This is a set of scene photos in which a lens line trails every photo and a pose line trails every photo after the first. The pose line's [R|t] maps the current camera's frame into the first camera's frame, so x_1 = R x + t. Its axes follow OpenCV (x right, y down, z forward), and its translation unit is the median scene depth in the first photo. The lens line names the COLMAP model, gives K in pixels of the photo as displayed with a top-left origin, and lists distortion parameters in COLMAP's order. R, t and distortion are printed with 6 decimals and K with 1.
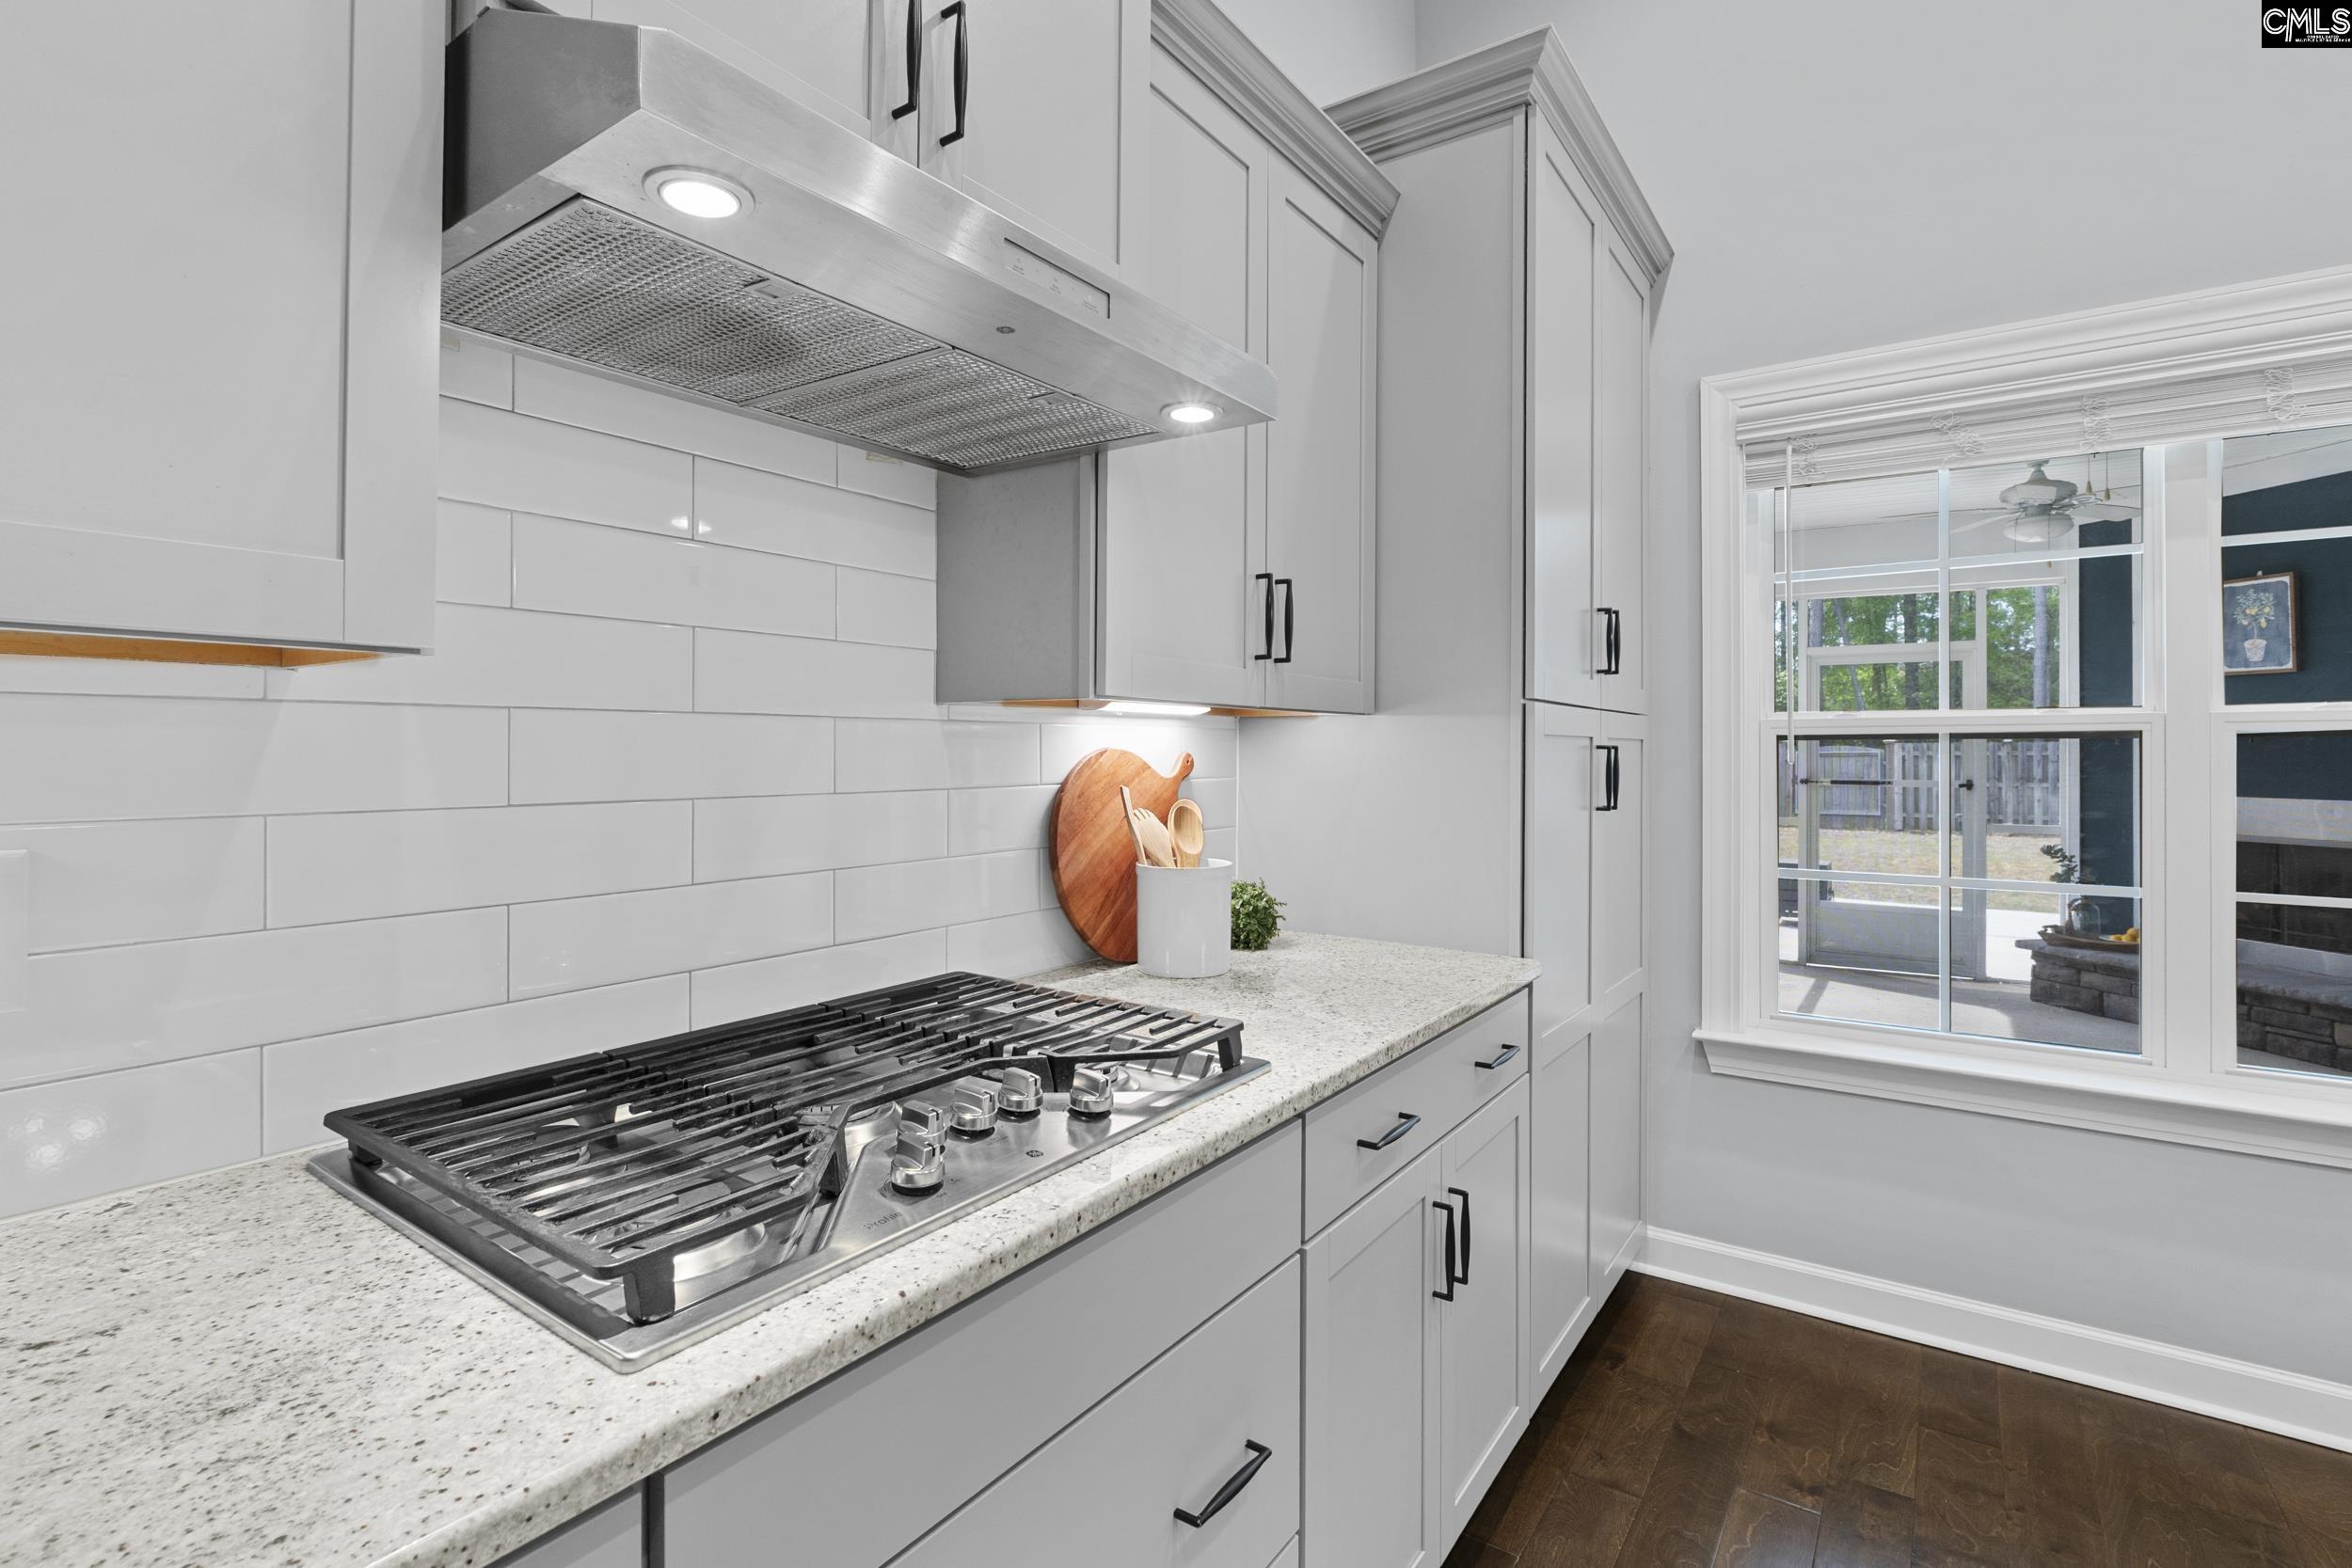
lens RADIAL K [[1097.9, 0, 1181.3], [0, 1097.9, 742.9], [0, 0, 1]] dist [0.001377, 0.000521]
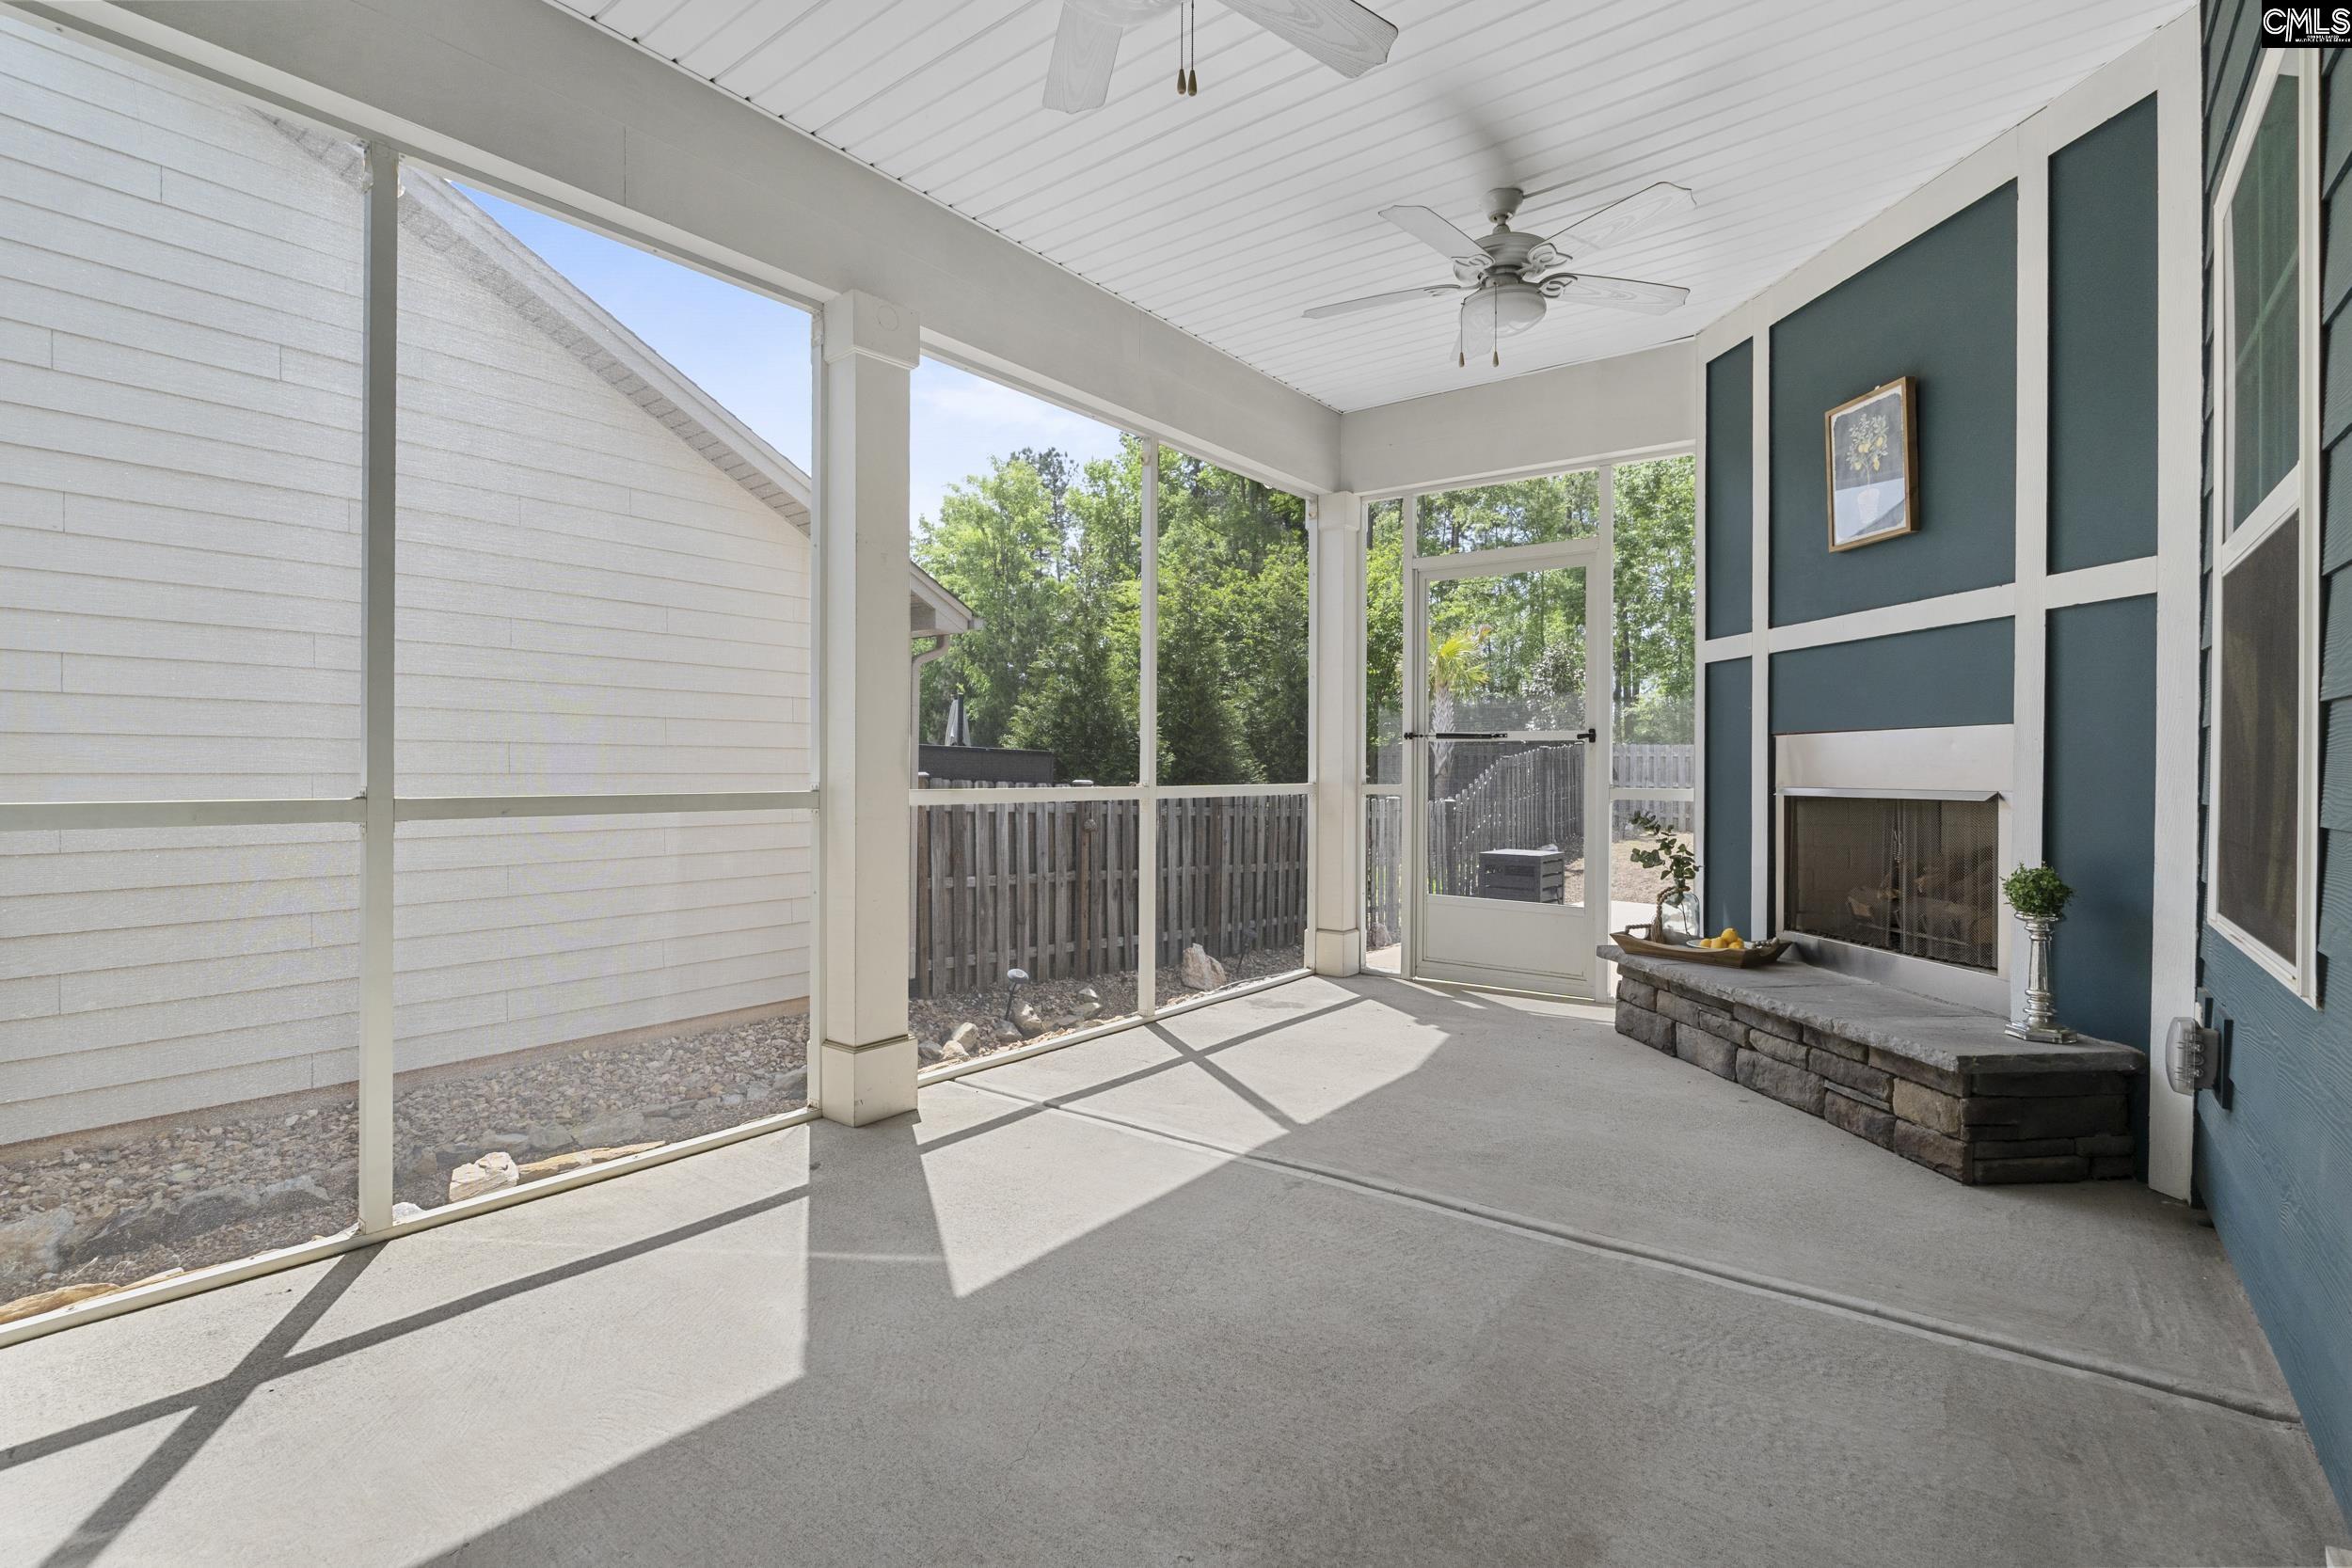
lens RADIAL K [[1087.2, 0, 1171.5], [0, 1087.2, 769.6], [0, 0, 1]] dist [-0.001930, -0.000082]
pose [[0.998152, 0.007894, -0.060254, 1.563587], [-0.007221, 0.999909, 0.011369, 0.177055], [0.060339, -0.010912, 0.998118, 0.849160]]
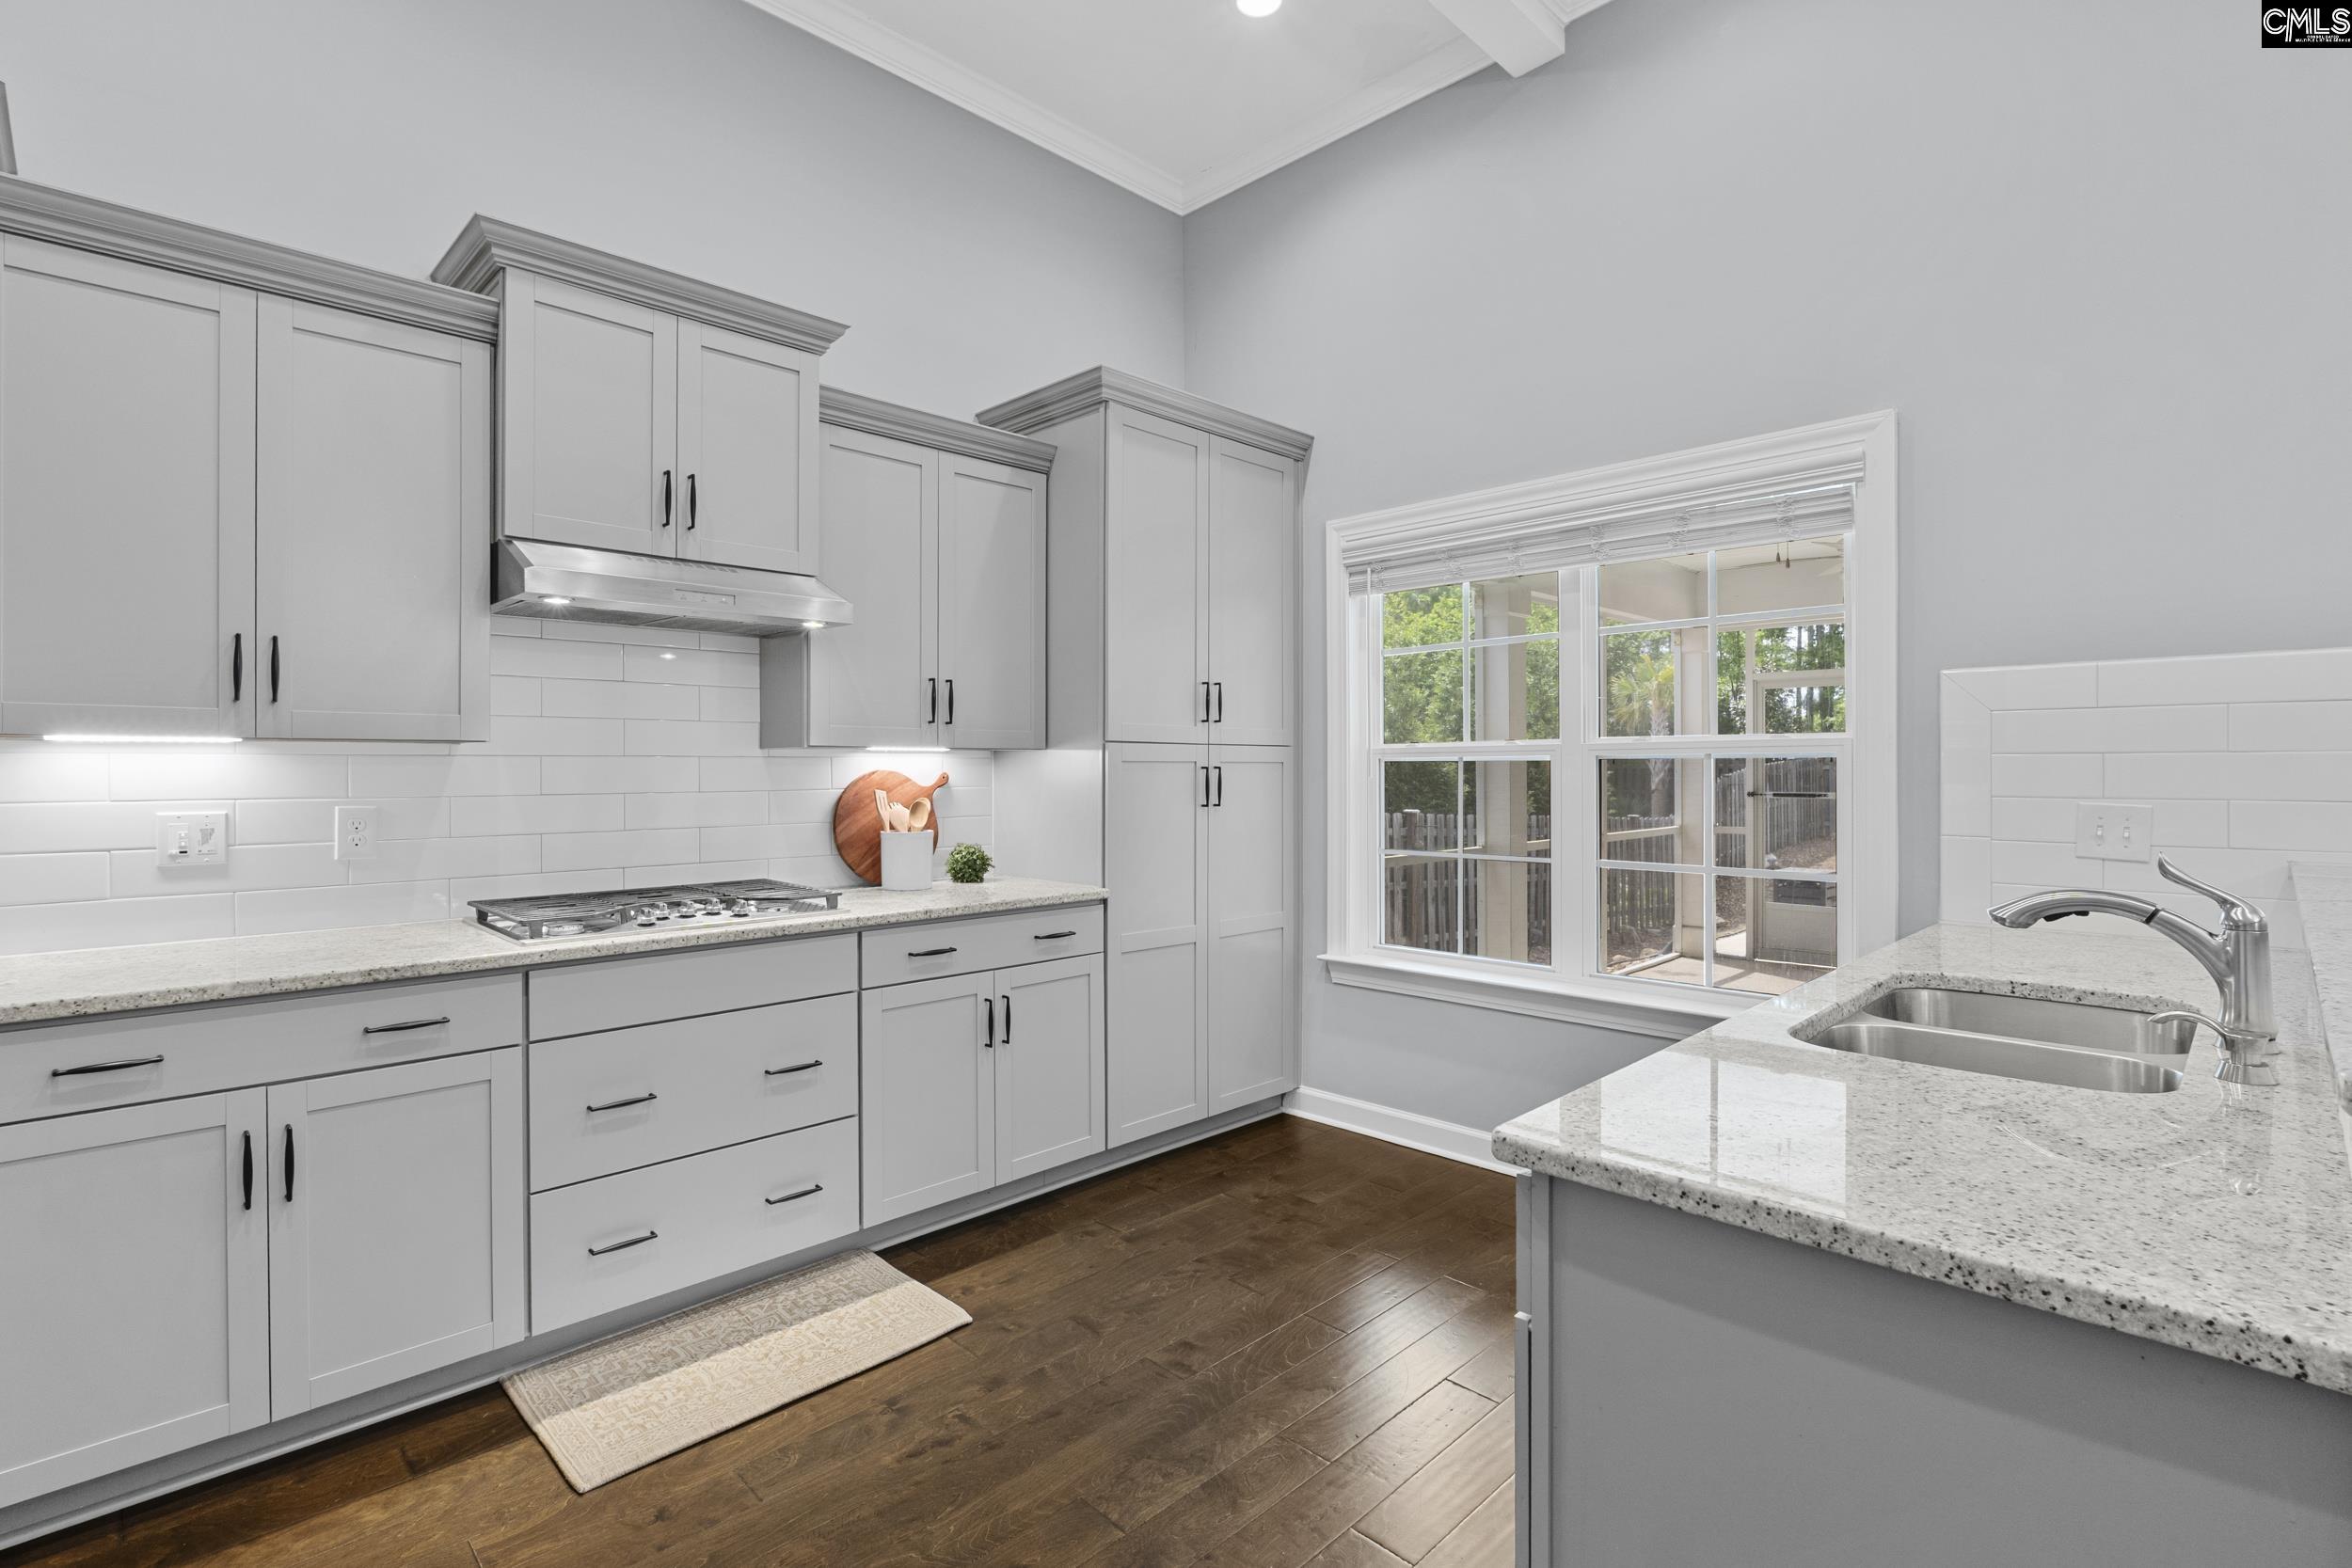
lens RADIAL K [[1087.2, 0, 1171.5], [0, 1087.2, 769.6], [0, 0, 1]] dist [-0.001930, -0.000082]
pose [[0.982332, -0.002643, -0.187130, 0.691045], [0.004457, 0.999947, 0.009272, -0.009235], [0.187096, -0.009942, 0.982291, -0.641718]]
